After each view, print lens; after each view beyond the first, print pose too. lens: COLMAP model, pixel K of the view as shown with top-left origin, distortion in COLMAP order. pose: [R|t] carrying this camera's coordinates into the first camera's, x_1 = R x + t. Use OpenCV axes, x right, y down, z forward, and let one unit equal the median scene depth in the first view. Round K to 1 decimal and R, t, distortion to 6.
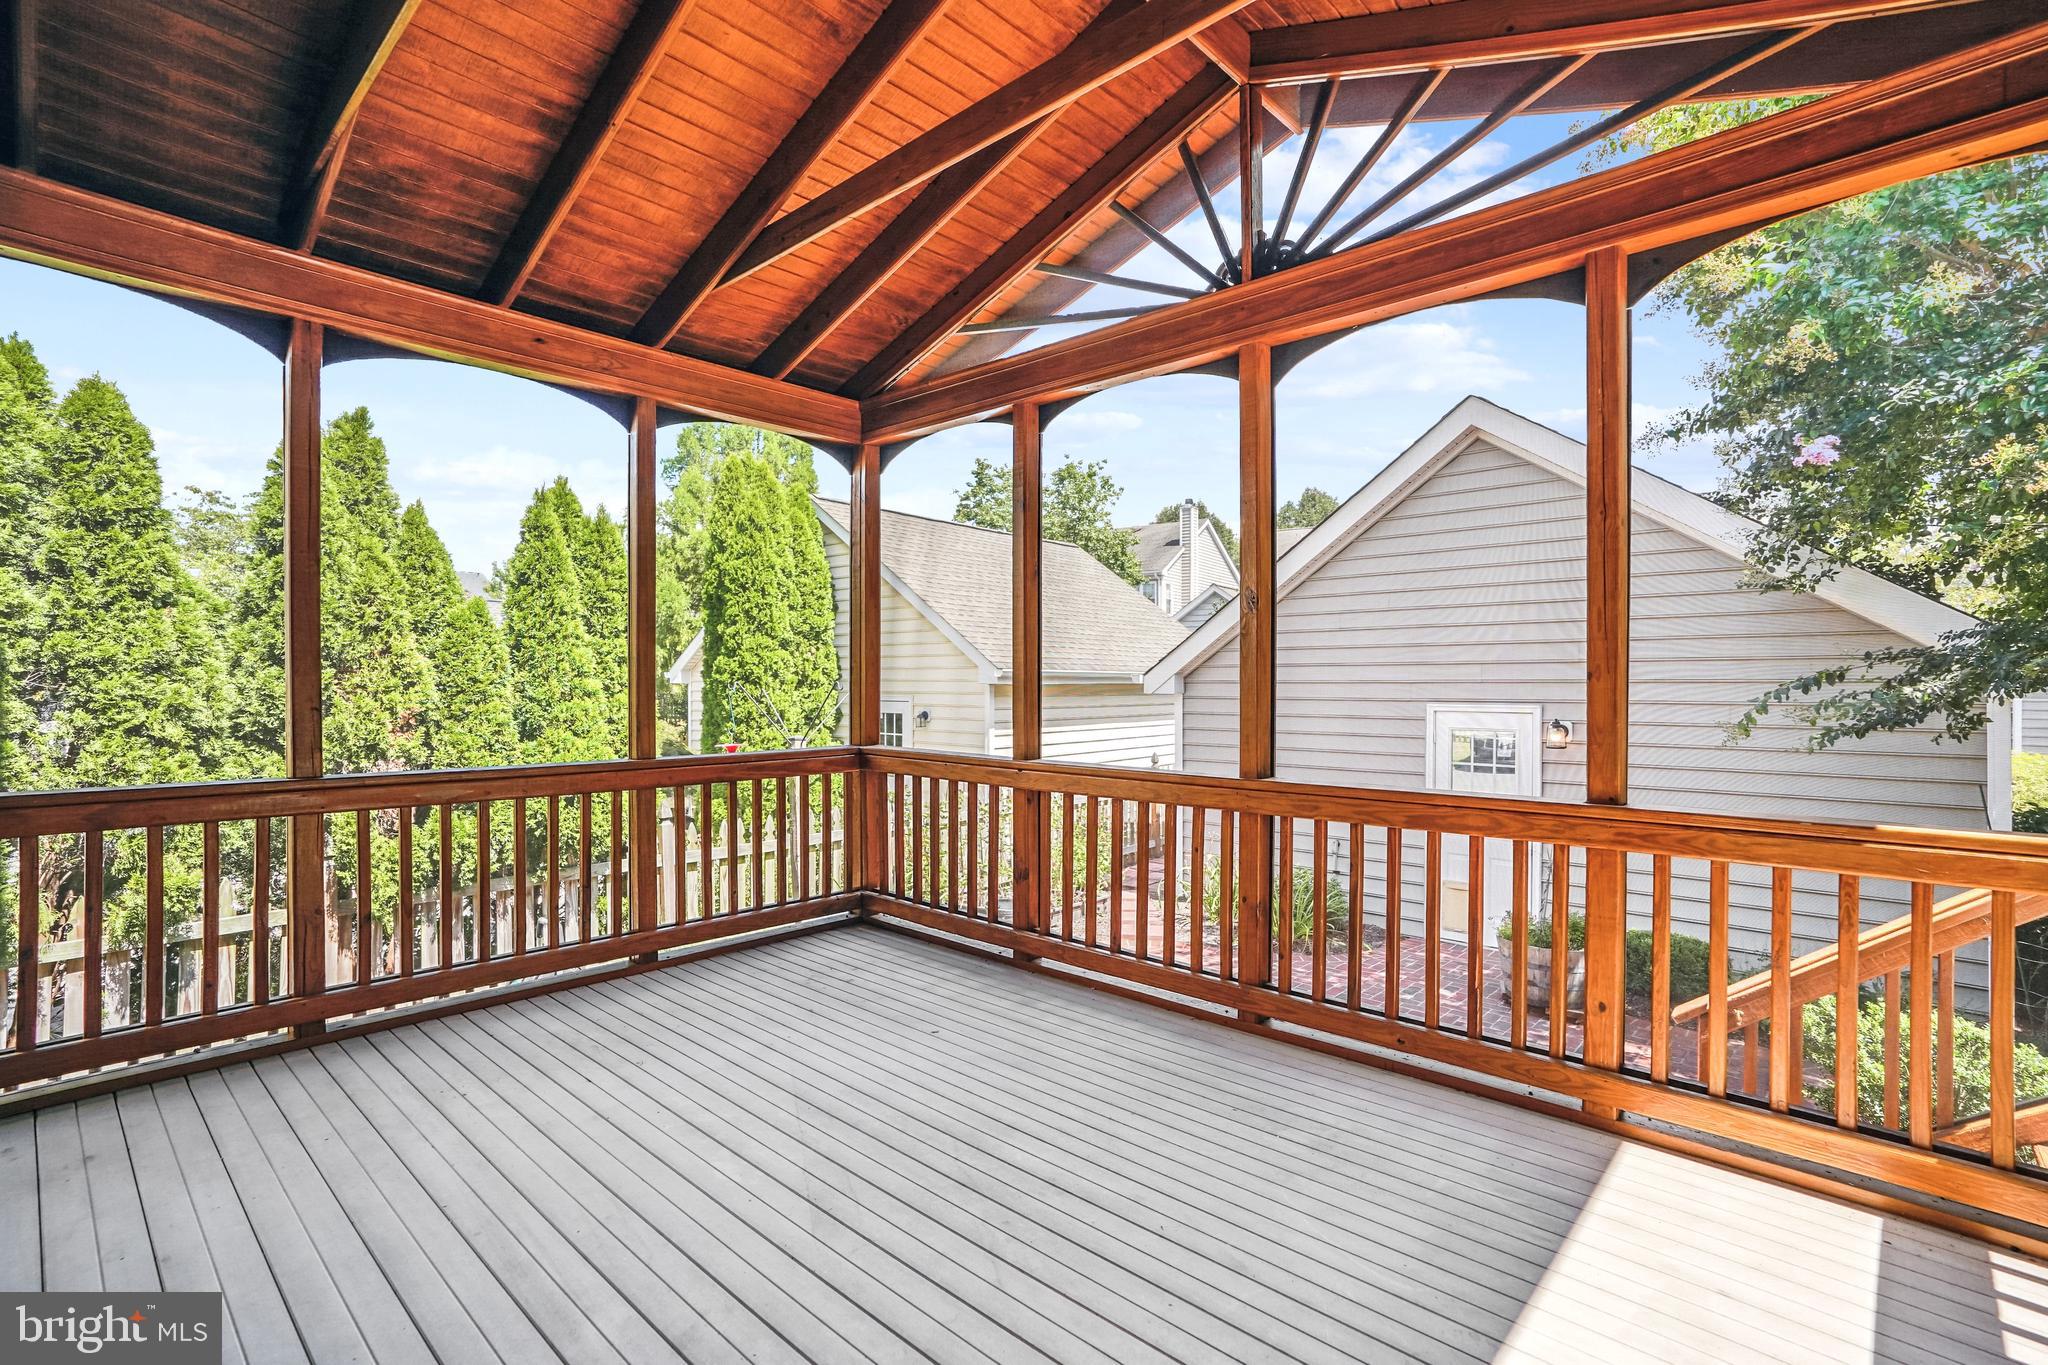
lens RADIAL K [[948.7, 0, 1029.5], [0, 948.7, 687.4], [0, 0, 1]] dist [-0.015317, 0.000069]
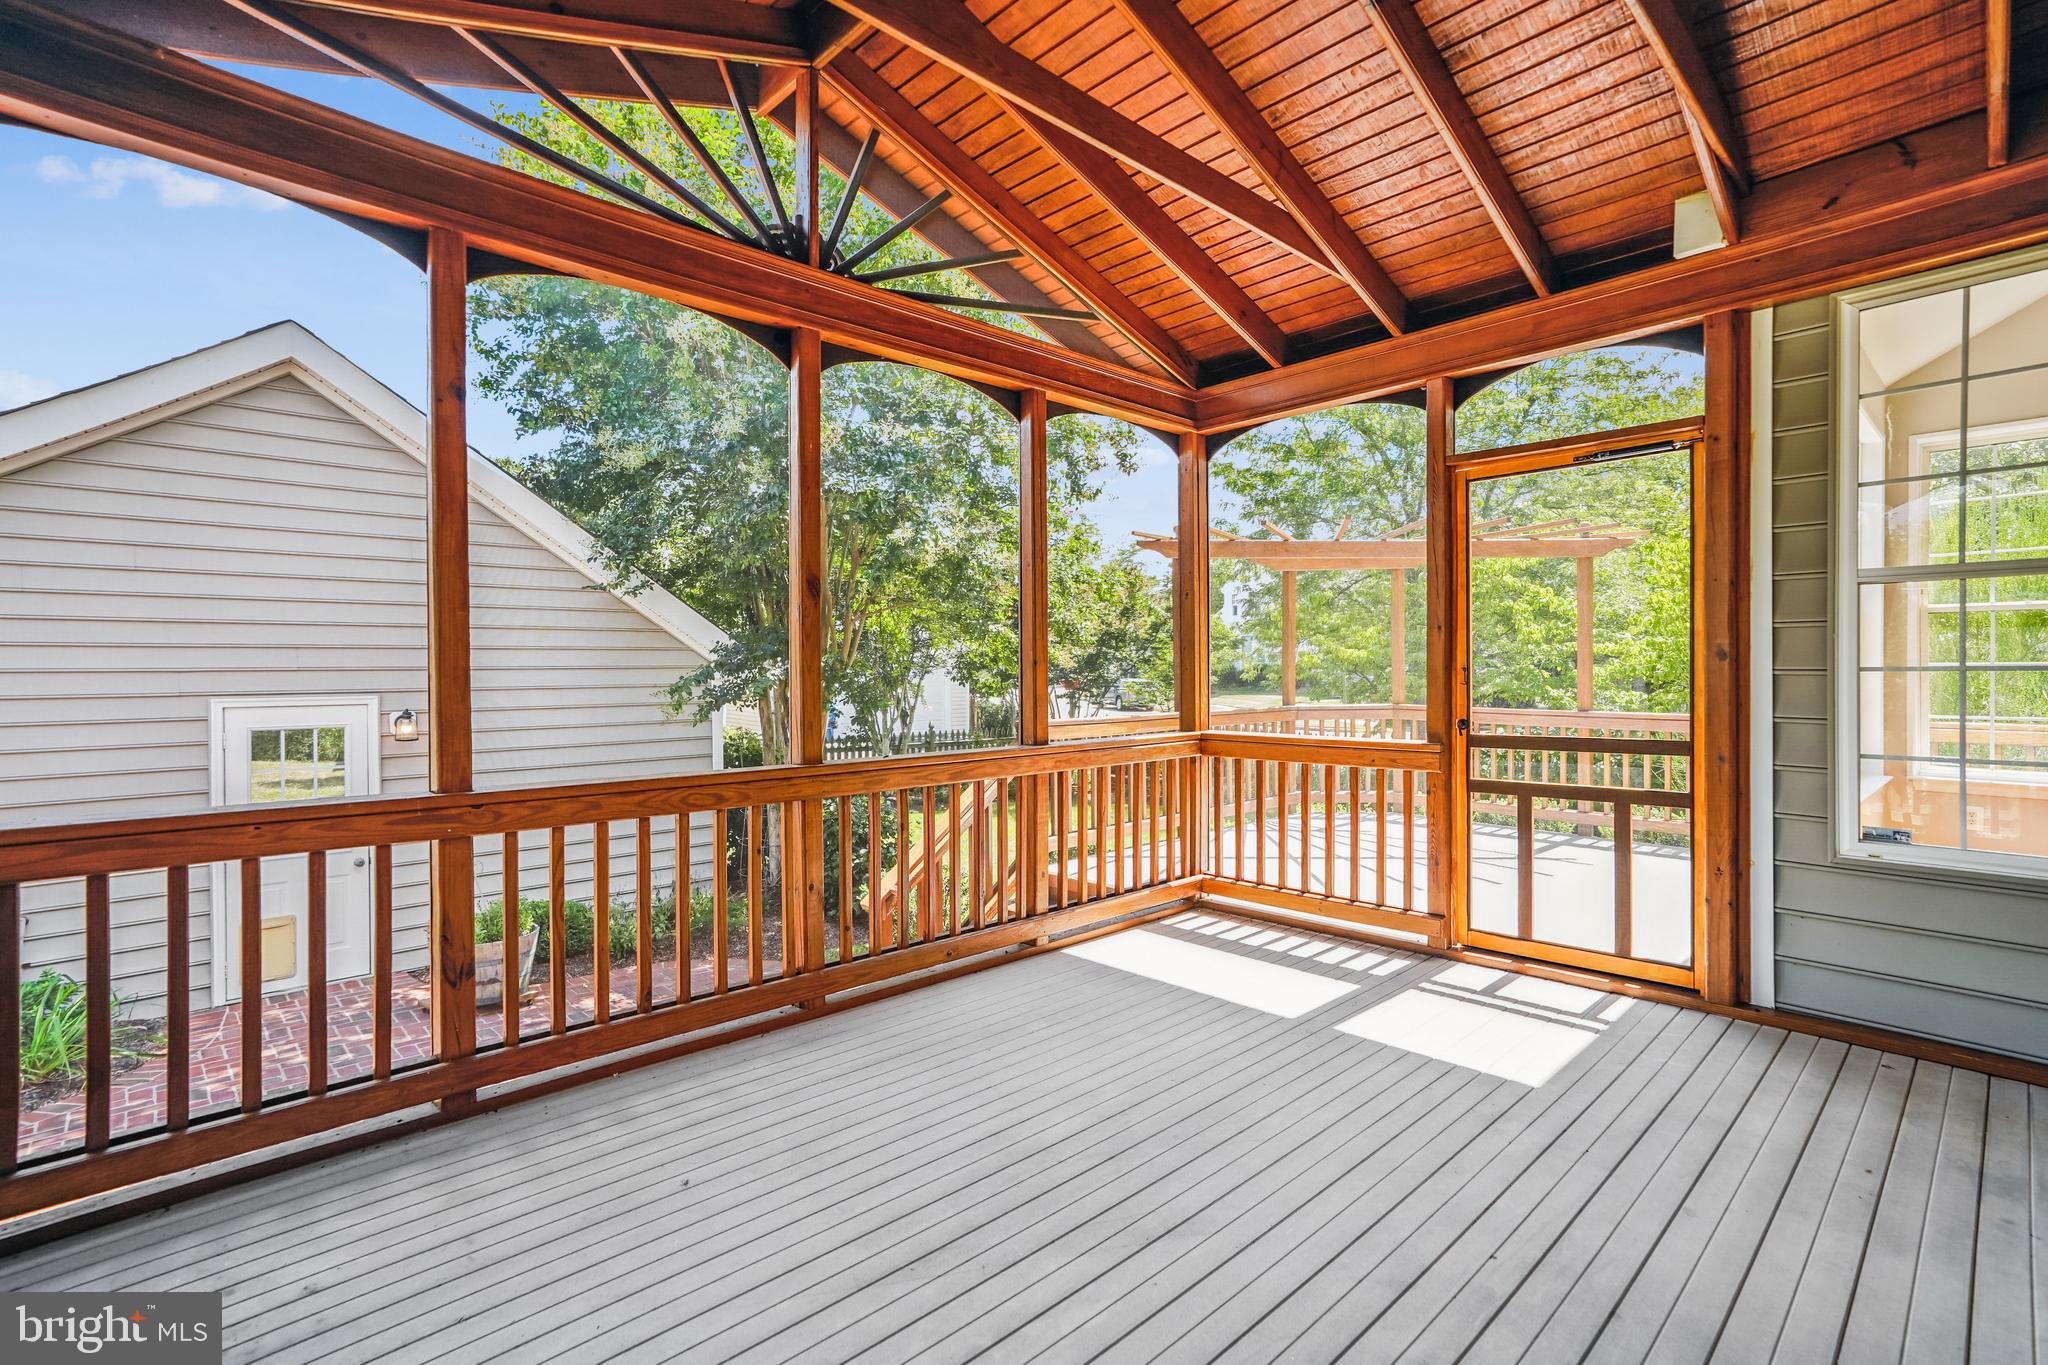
lens RADIAL K [[948.7, 0, 1070.2], [0, 948.7, 663.1], [0, 0, 1]] dist [-0.015317, 0.000069]
pose [[0.052978, 0.002733, 0.998592, -0.340782], [0.009423, 0.999950, -0.003236, -0.002175], [-0.998551, 0.009581, 0.052950, 0.306250]]
